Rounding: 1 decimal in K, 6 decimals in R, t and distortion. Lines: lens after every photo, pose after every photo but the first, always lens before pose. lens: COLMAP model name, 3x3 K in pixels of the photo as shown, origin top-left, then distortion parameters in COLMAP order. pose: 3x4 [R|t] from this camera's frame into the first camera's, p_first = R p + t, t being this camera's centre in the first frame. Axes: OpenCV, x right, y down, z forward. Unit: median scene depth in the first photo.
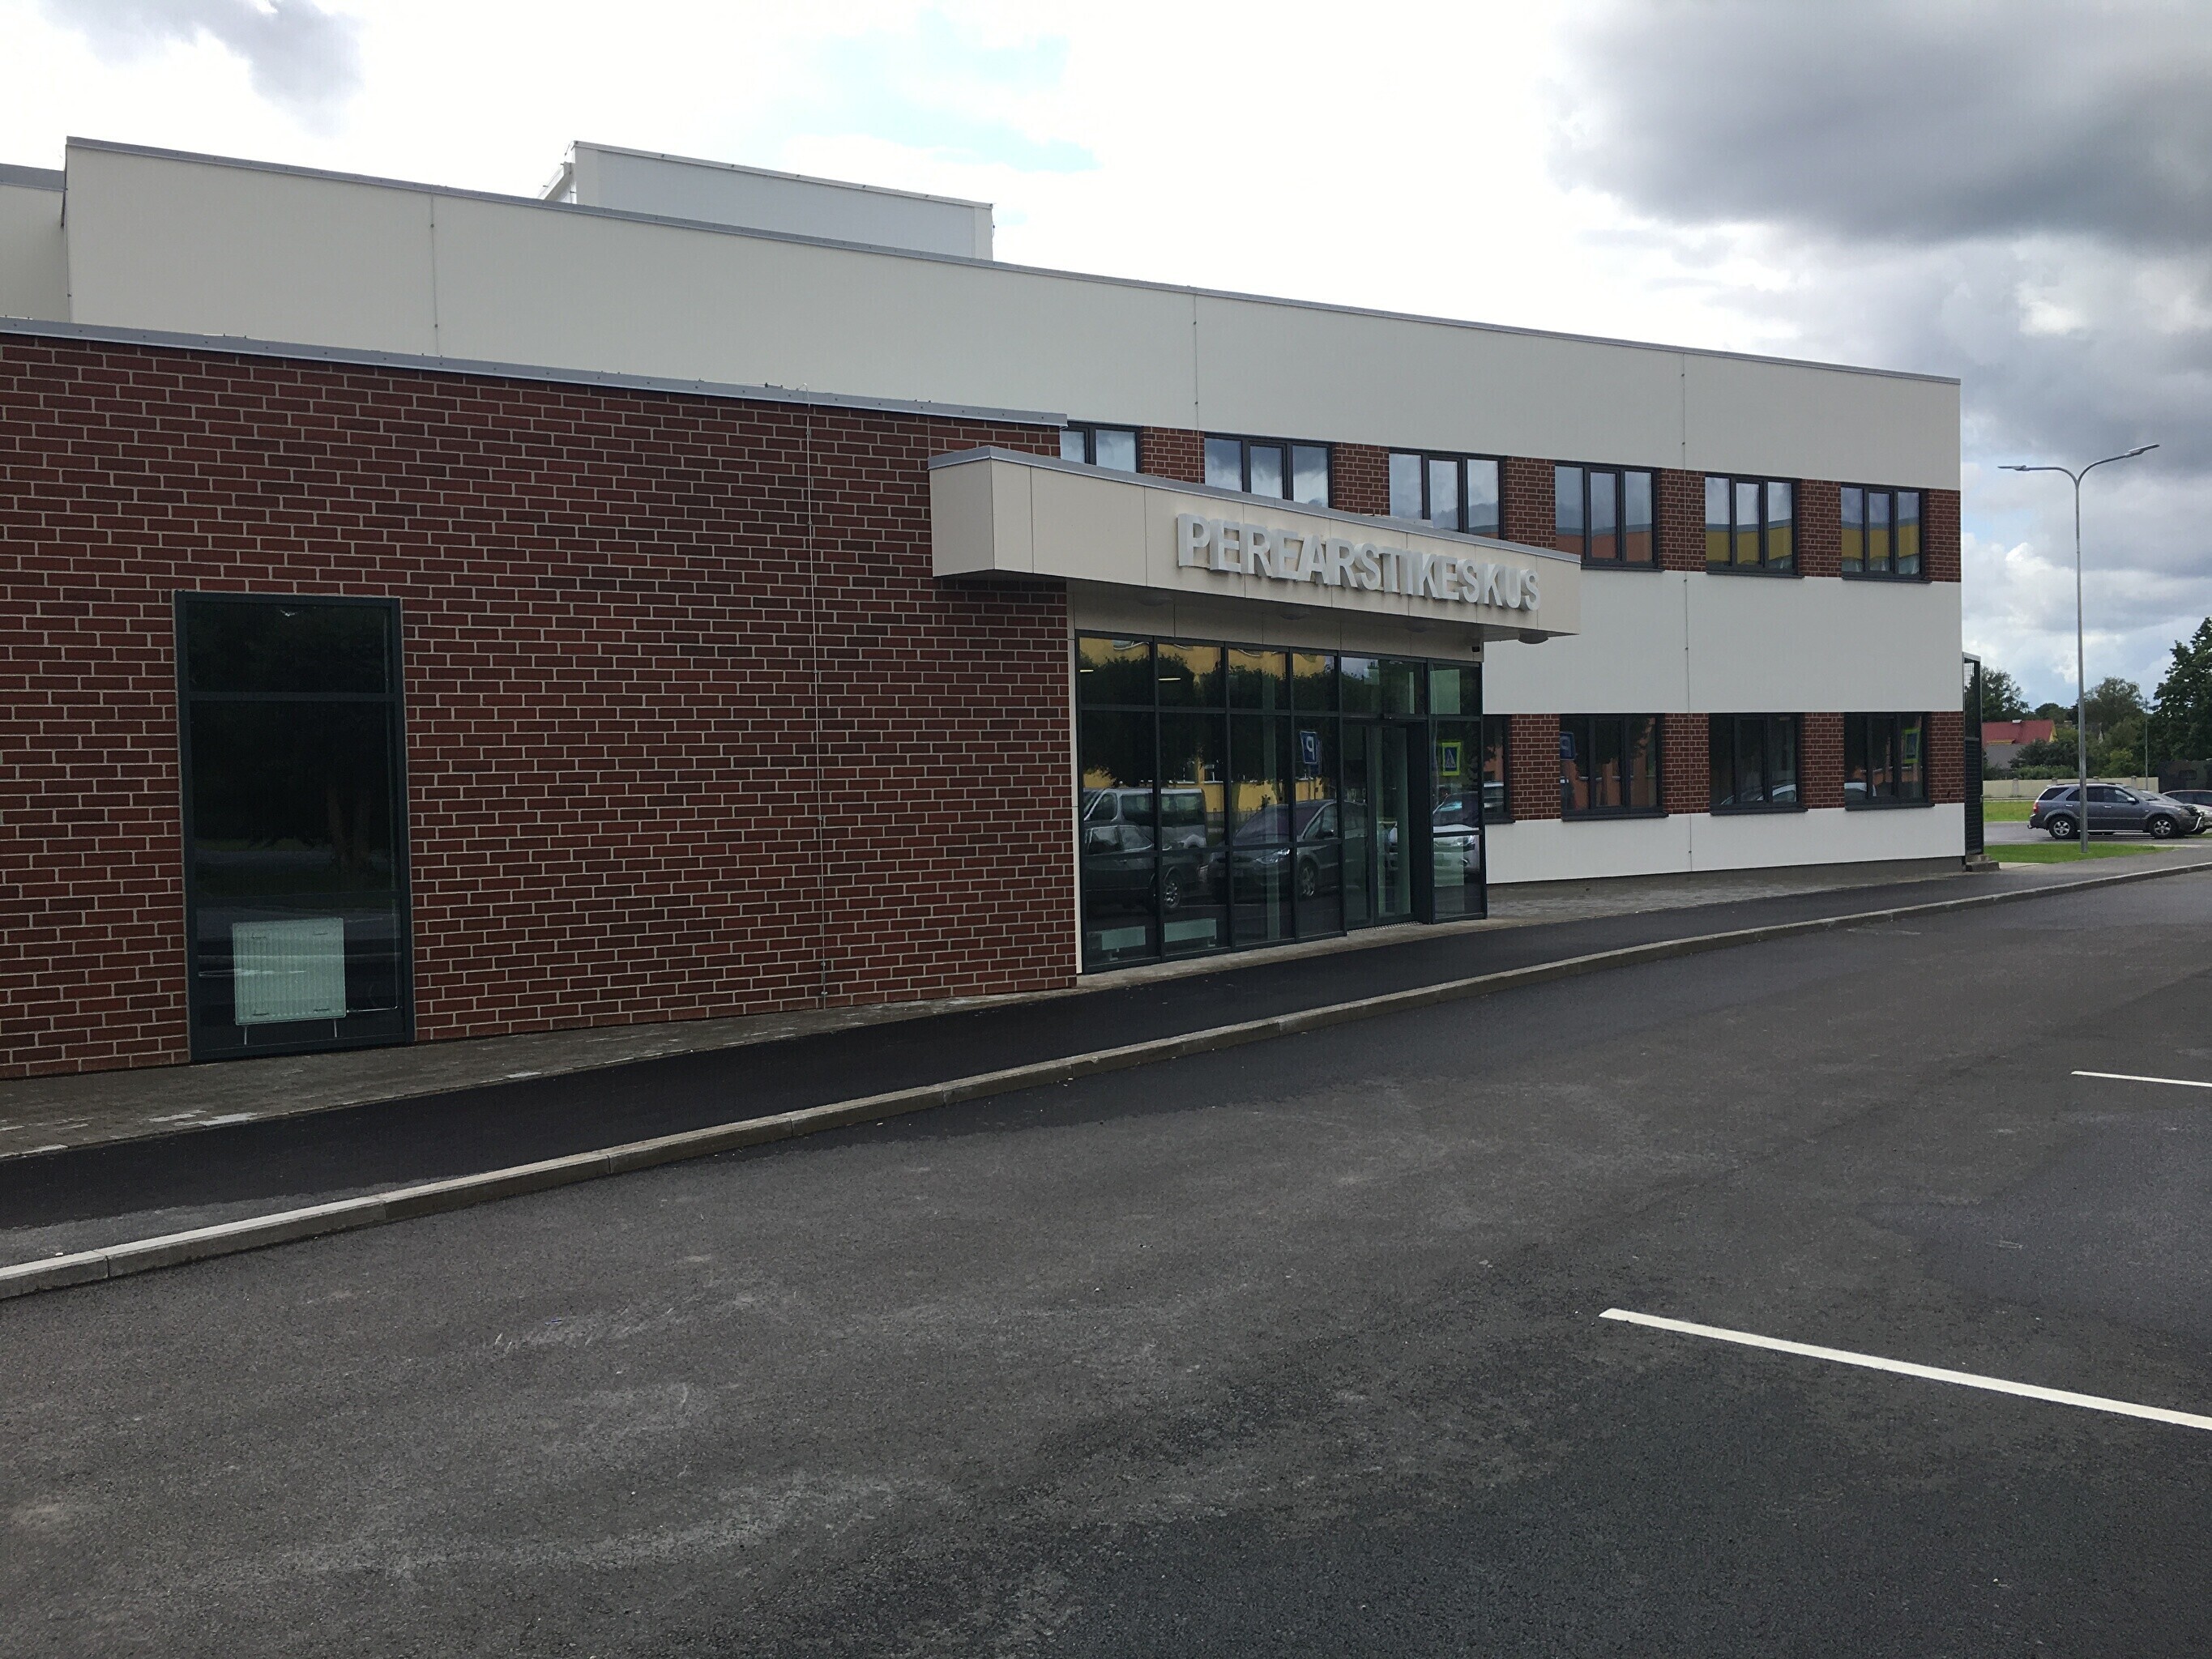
lens RADIAL K [[1891.3, 0, 1106.0], [0, 1891.3, 829.5], [0, 0, 1]] dist [0.051792, -0.009482]
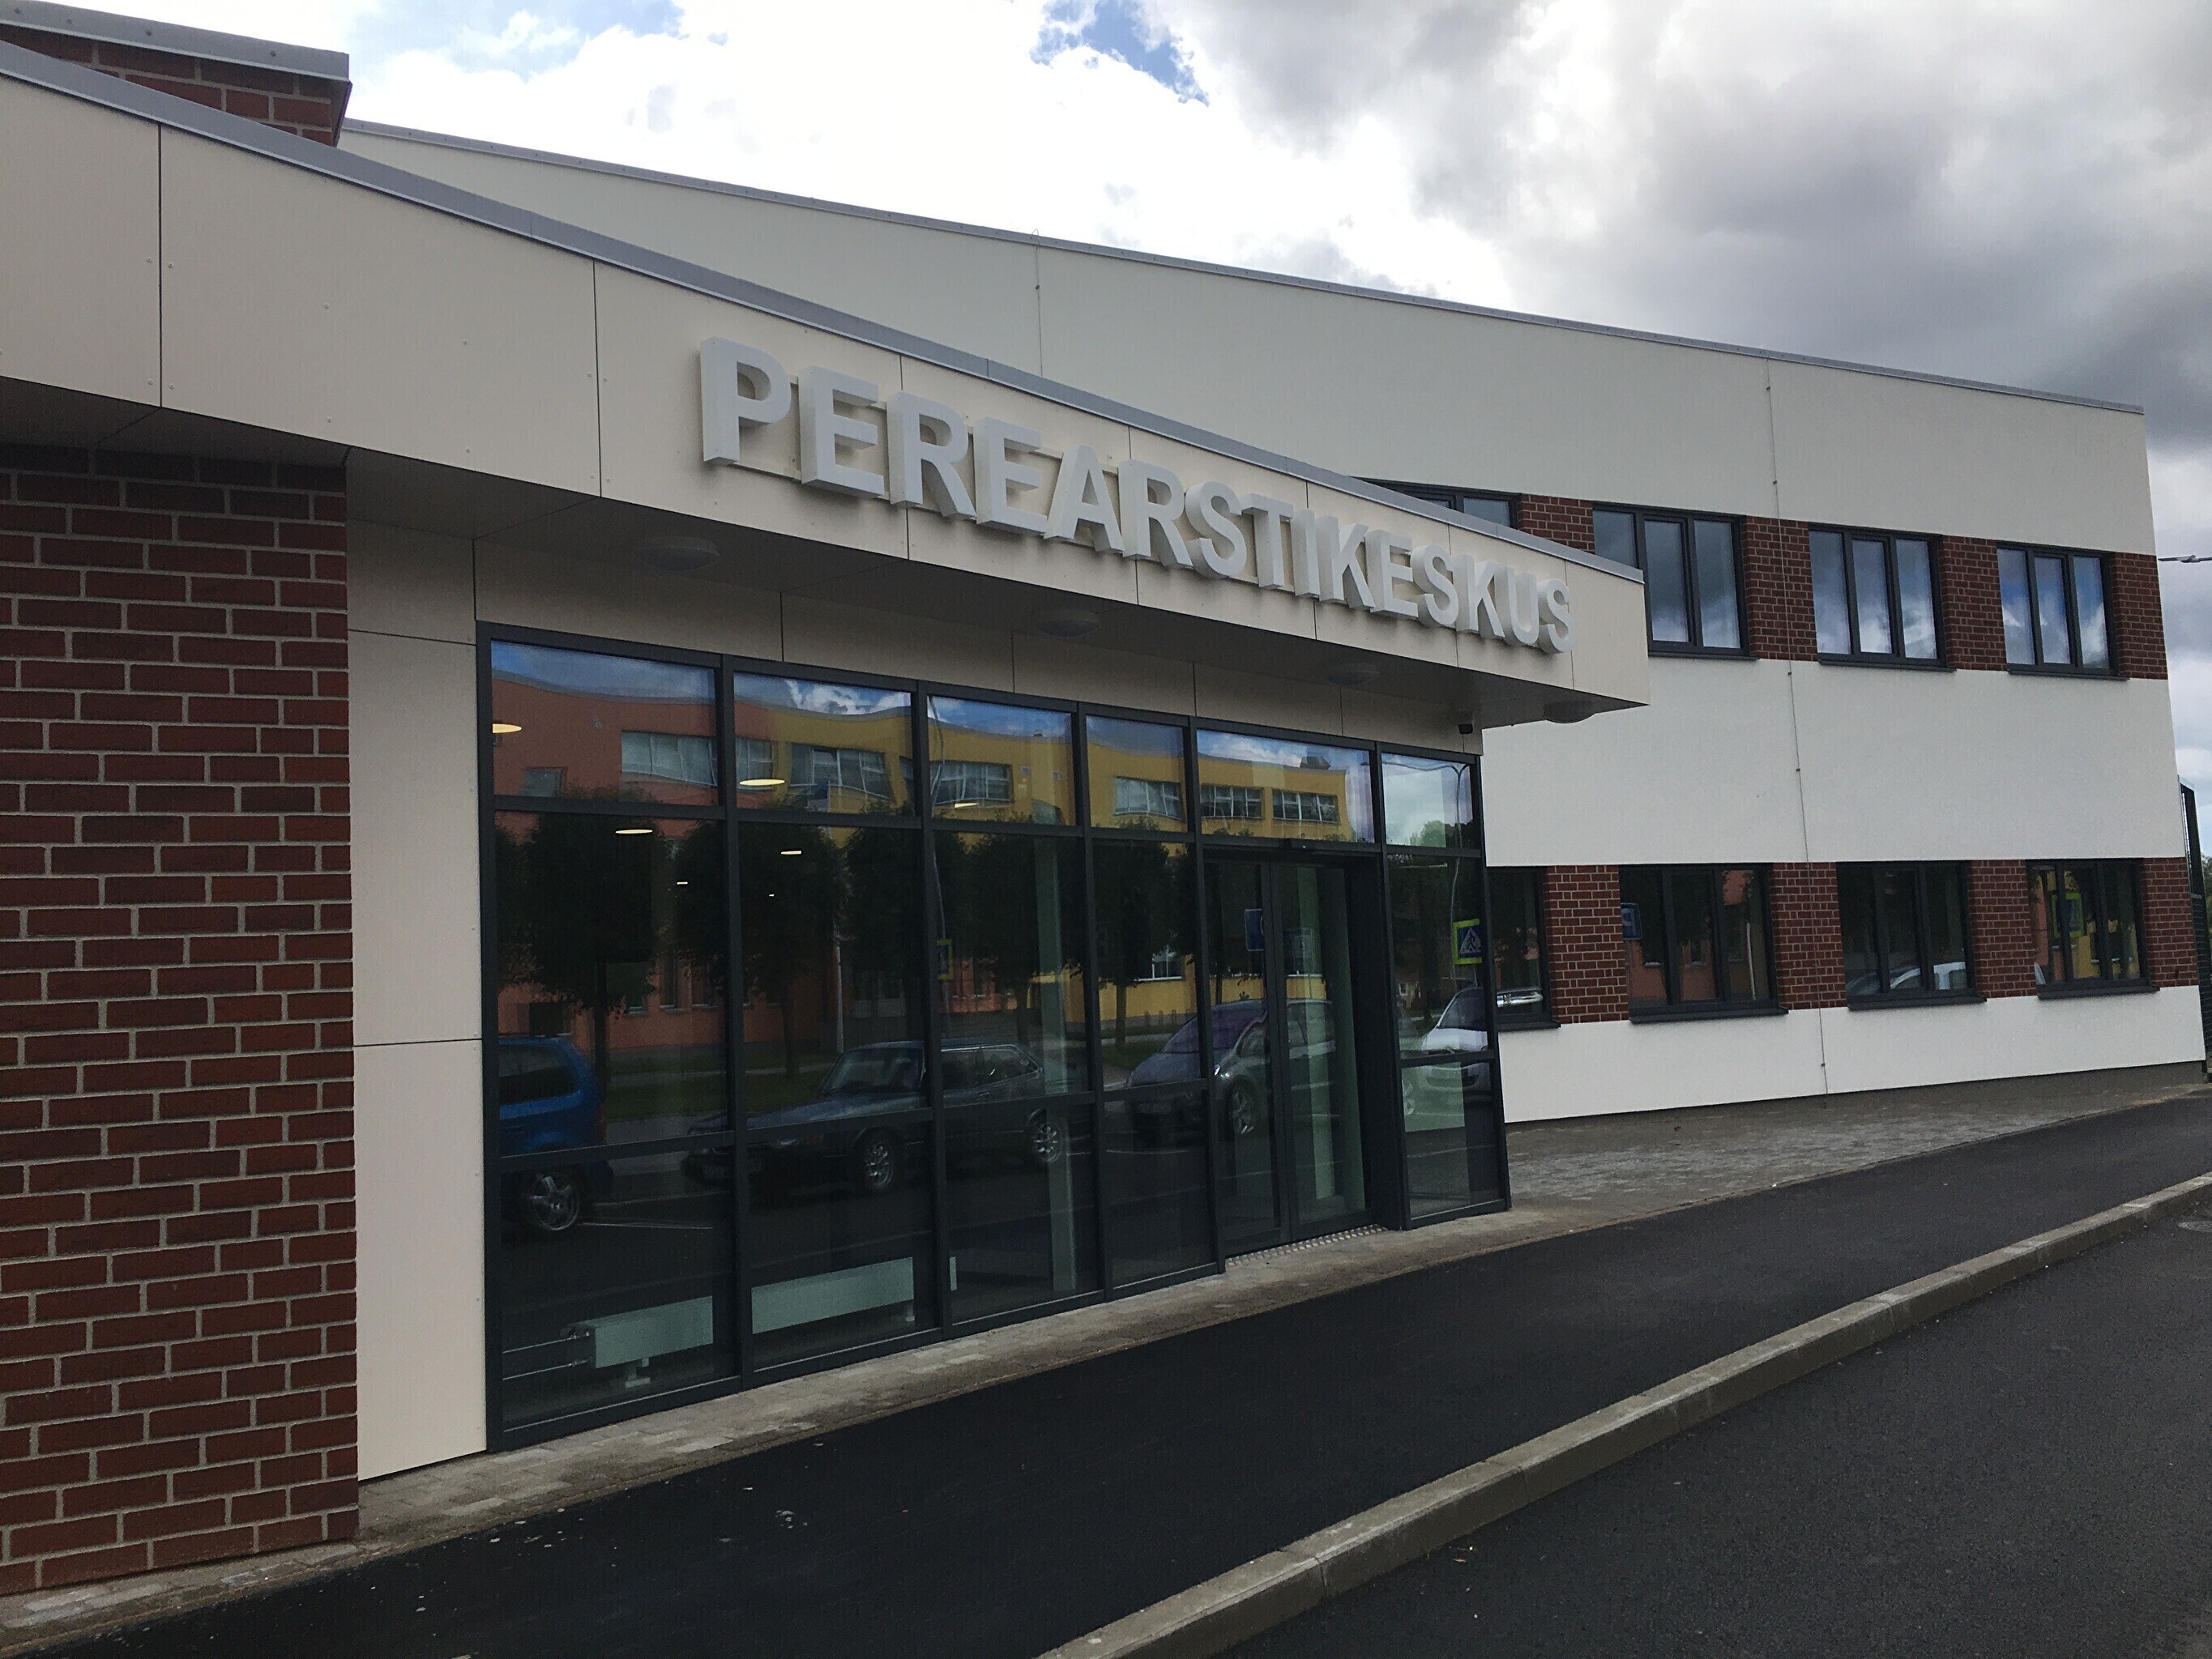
lens RADIAL K [[1891.3, 0, 1106.0], [0, 1891.3, 829.5], [0, 0, 1]] dist [0.051792, -0.009482]
pose [[0.999310, -0.026244, -0.026280, 0.105151], [0.023291, 0.993991, -0.106952, -0.007711], [0.028929, 0.106266, 0.993917, 0.452181]]
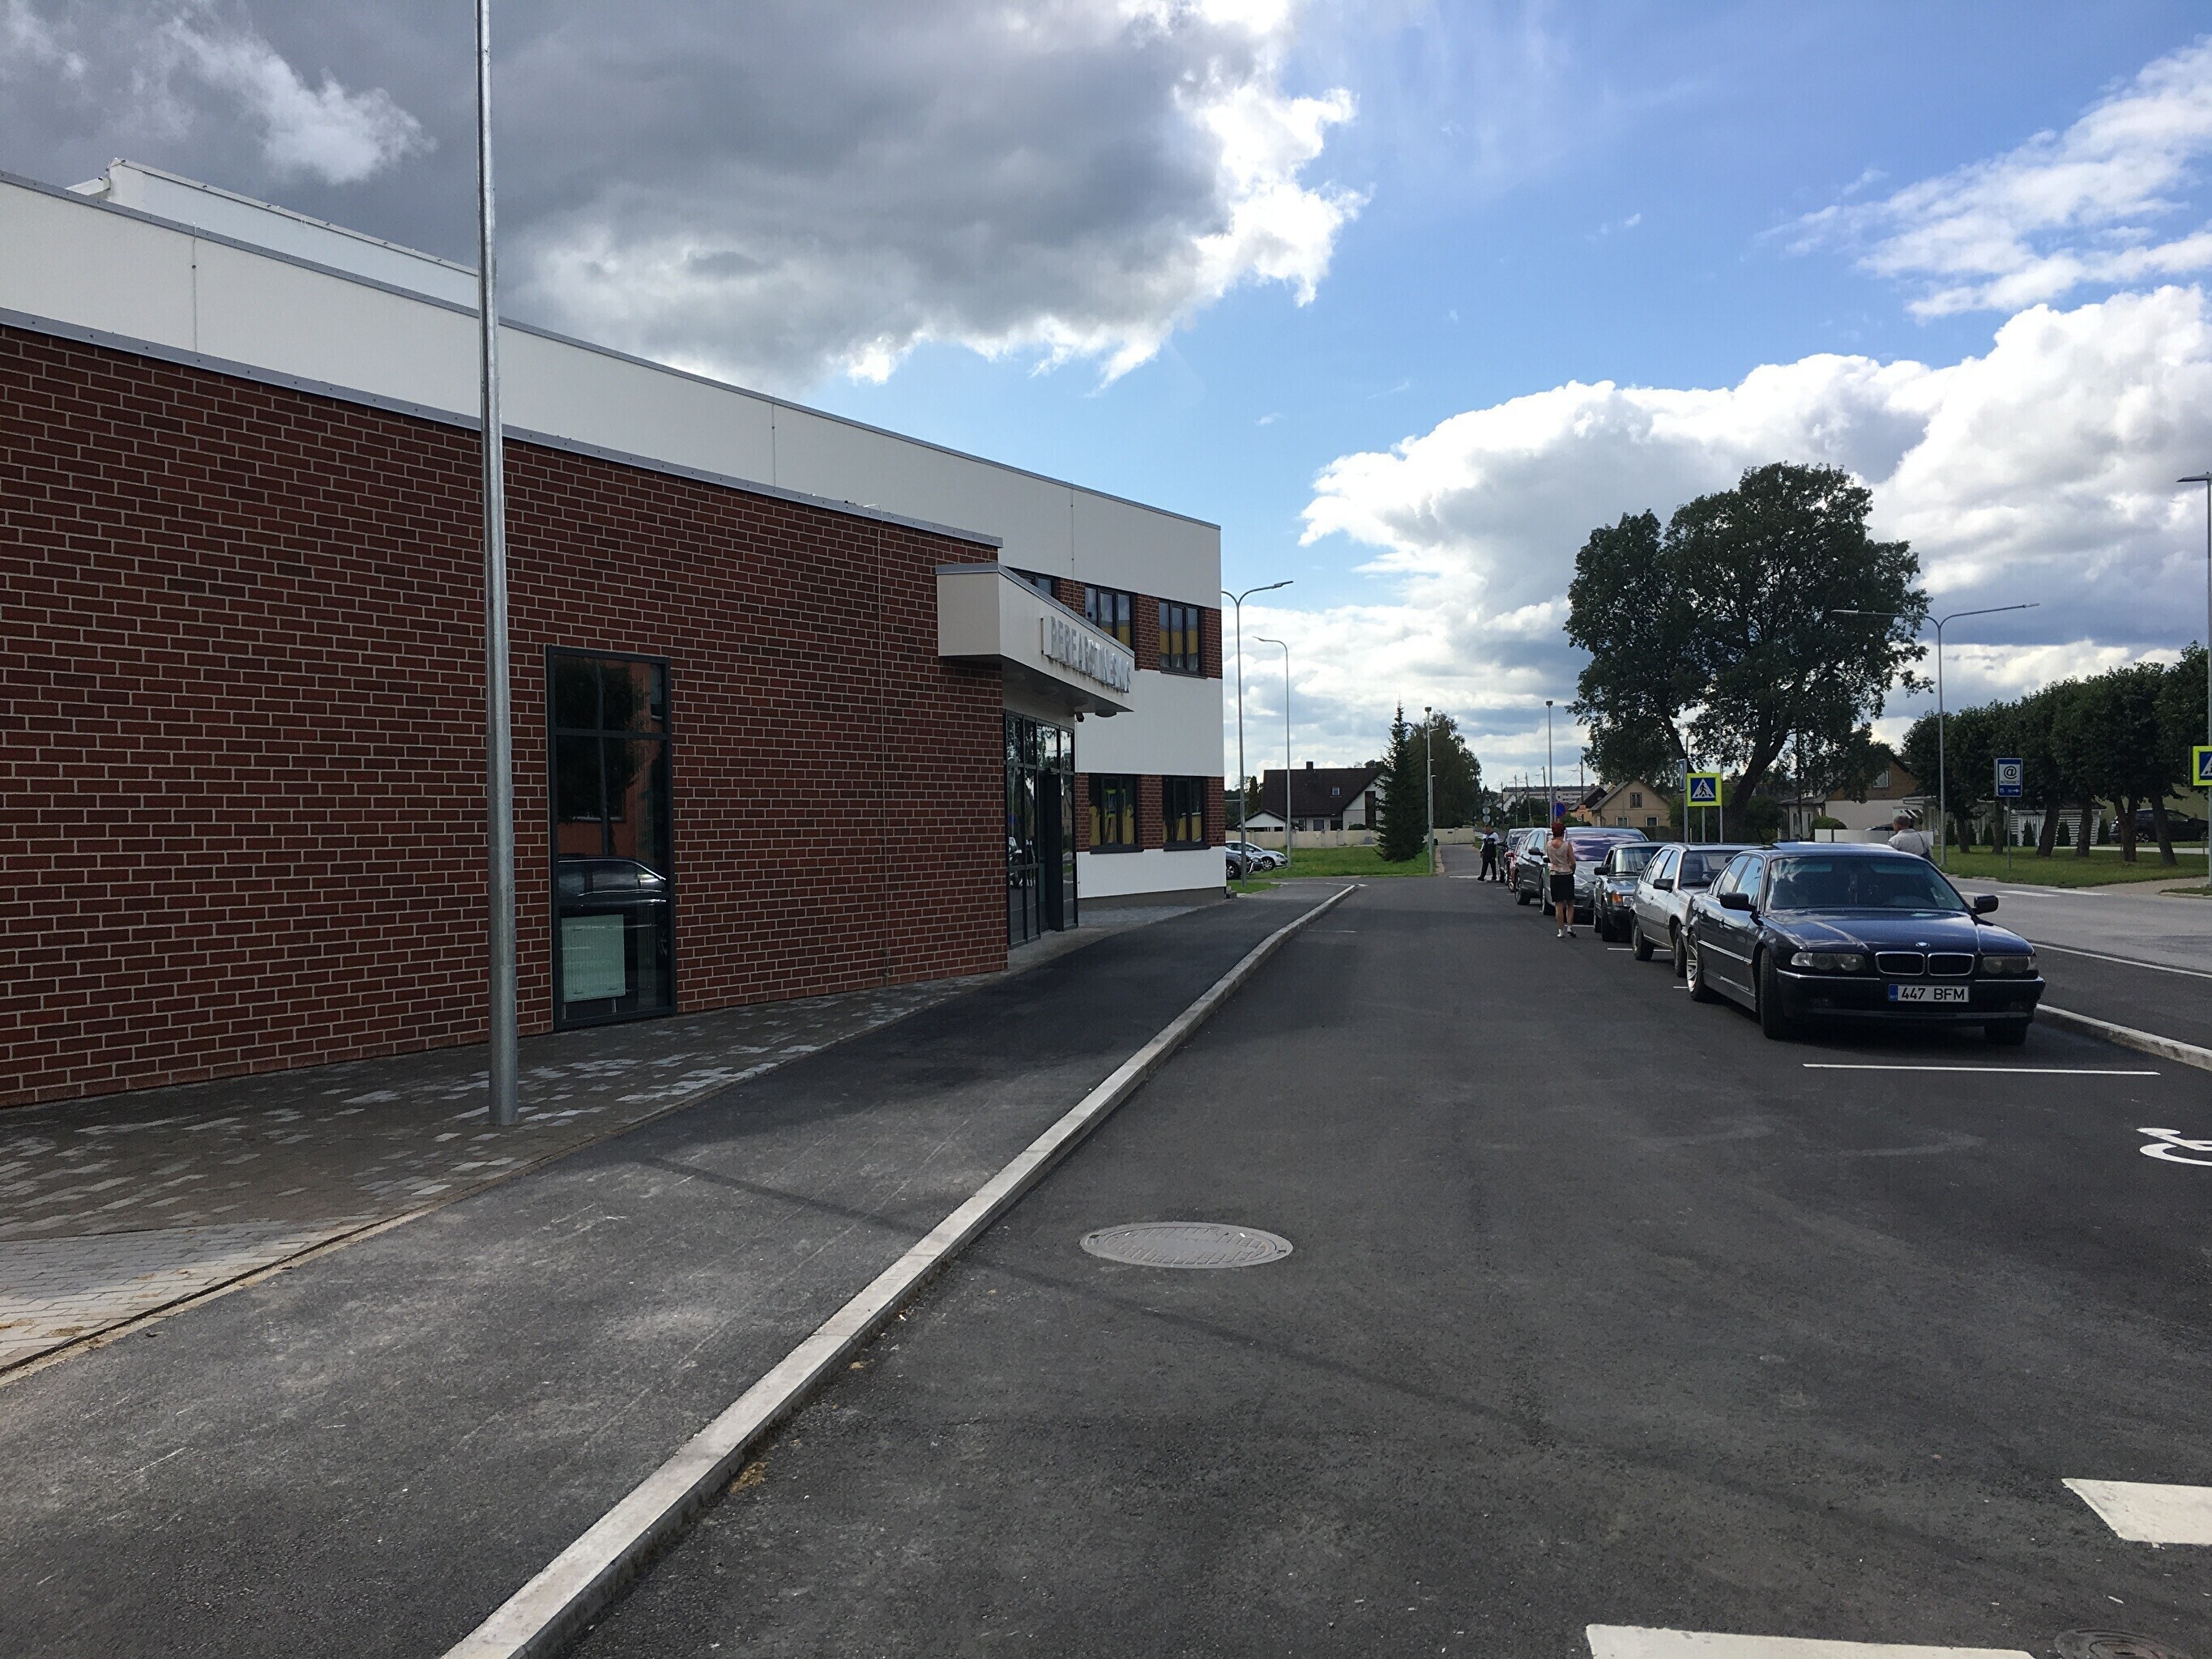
lens RADIAL K [[1891.3, 0, 1106.0], [0, 1891.3, 829.5], [0, 0, 1]] dist [0.051792, -0.009482]
pose [[0.863131, 0.014835, 0.504762, -0.455544], [-0.001547, 0.999641, -0.026735, 0.014651], [-0.504978, 0.022296, 0.862844, -0.127985]]
